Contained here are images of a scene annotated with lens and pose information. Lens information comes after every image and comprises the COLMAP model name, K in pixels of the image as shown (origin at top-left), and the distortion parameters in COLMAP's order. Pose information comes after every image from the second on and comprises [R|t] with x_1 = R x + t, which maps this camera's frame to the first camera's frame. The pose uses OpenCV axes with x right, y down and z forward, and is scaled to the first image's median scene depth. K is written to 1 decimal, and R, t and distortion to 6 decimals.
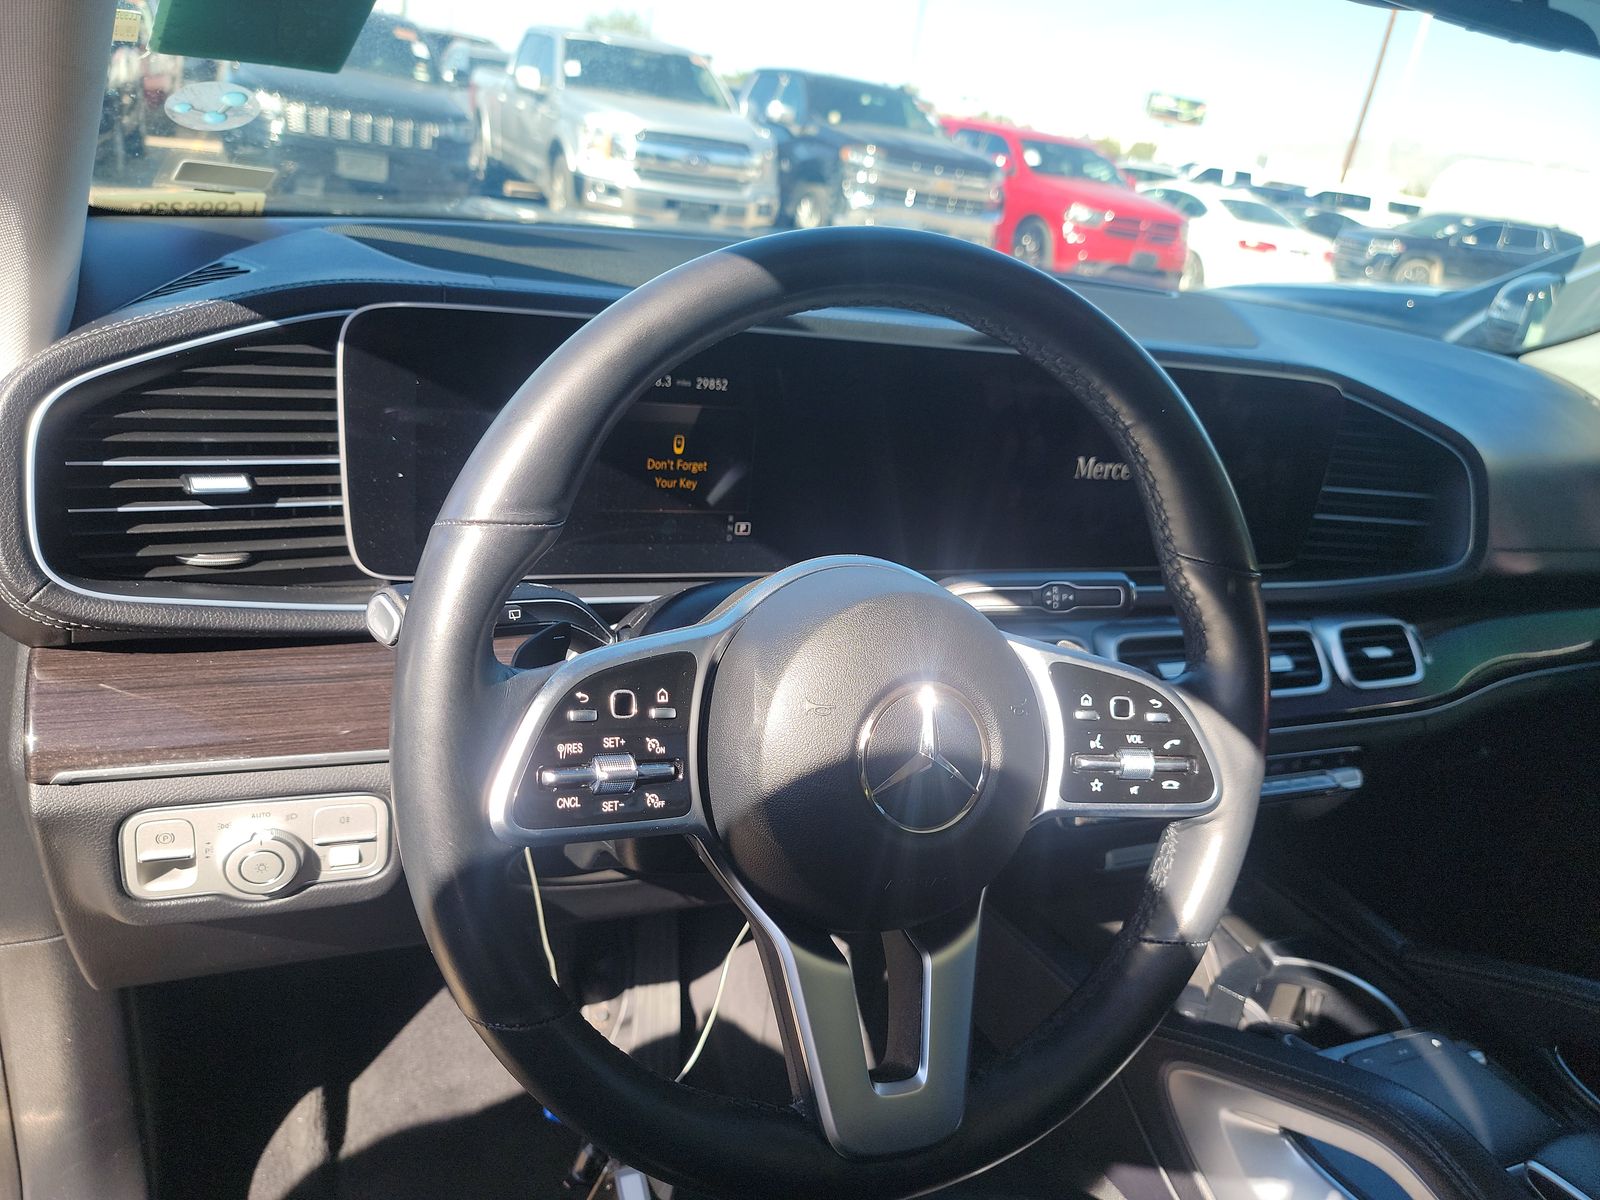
lens RADIAL K [[1121.4, 0, 789.2], [0, 1121.4, 644.9], [0, 0, 1]] dist [0.067643, -0.059824]
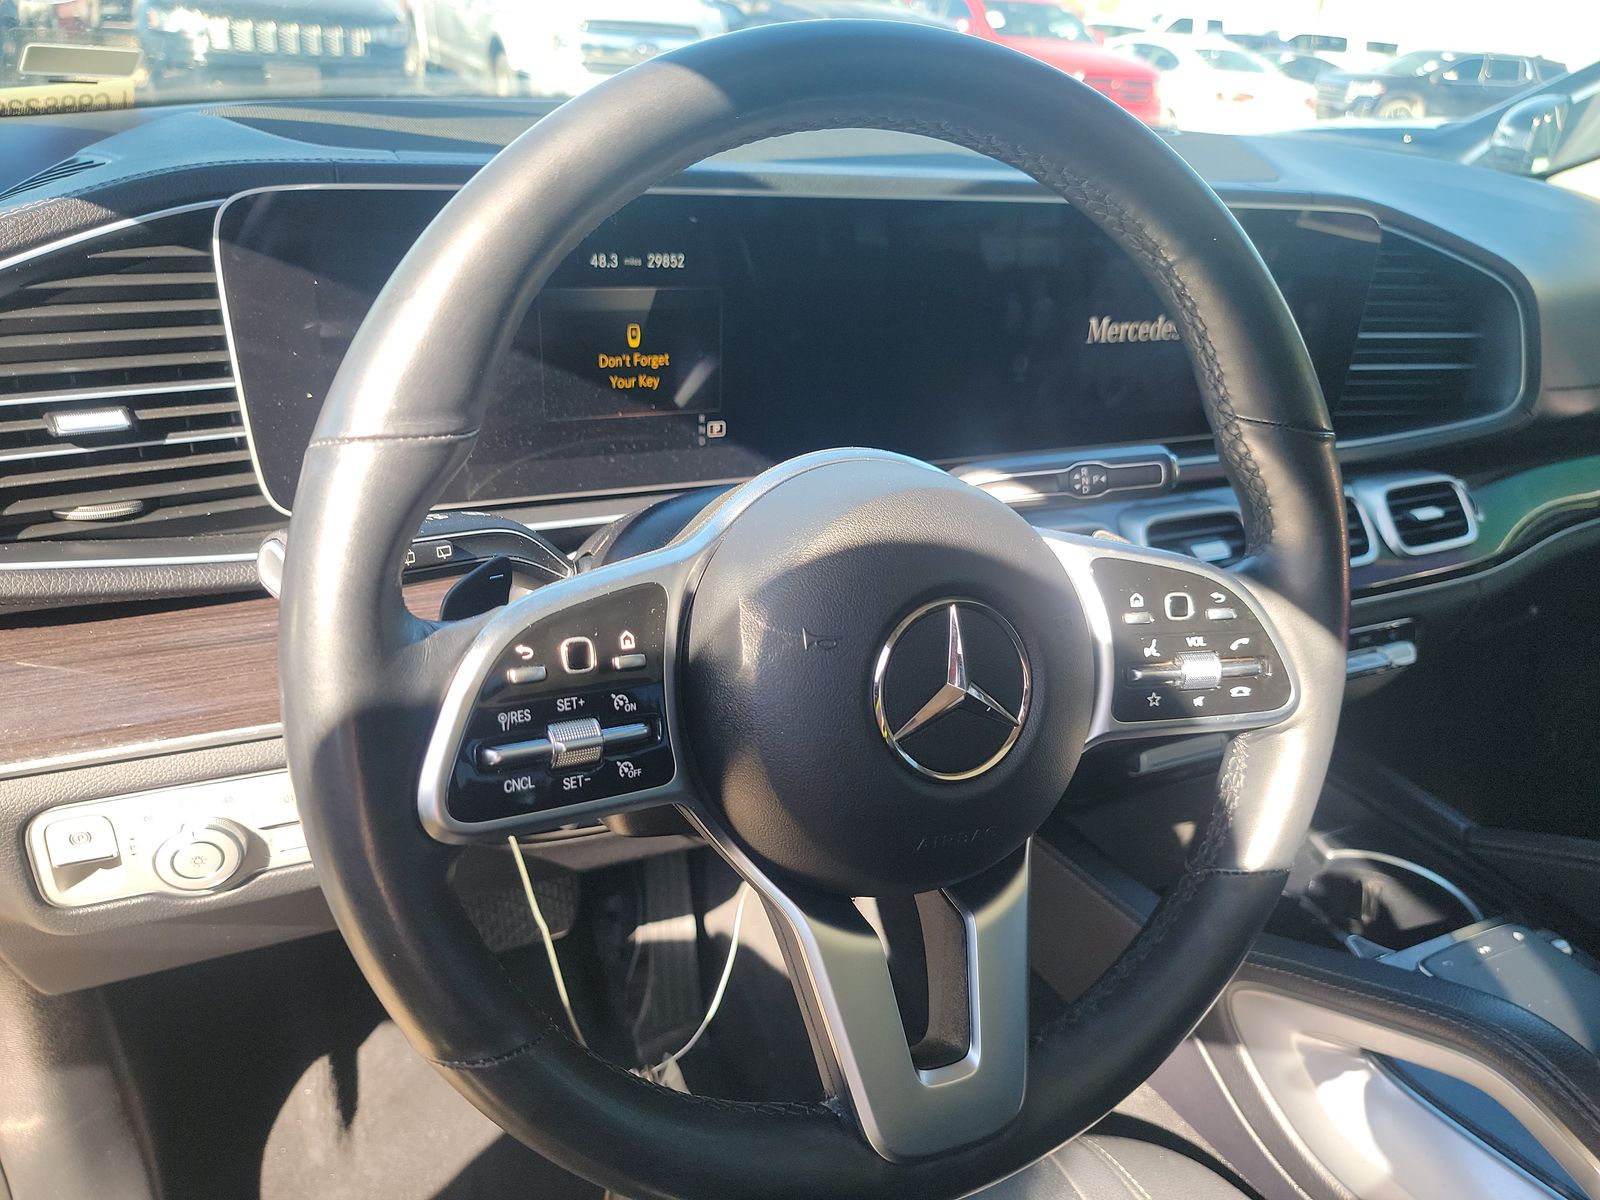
lens RADIAL K [[1121.4, 0, 790.3], [0, 1121.4, 635.5], [0, 0, 1]] dist [0.067643, -0.059824]
pose [[0.996965, -0.077827, 0.001679, 0.001895], [0.077476, 0.994105, 0.075849, -0.006601], [-0.007572, -0.075488, 0.997118, 0.122483]]
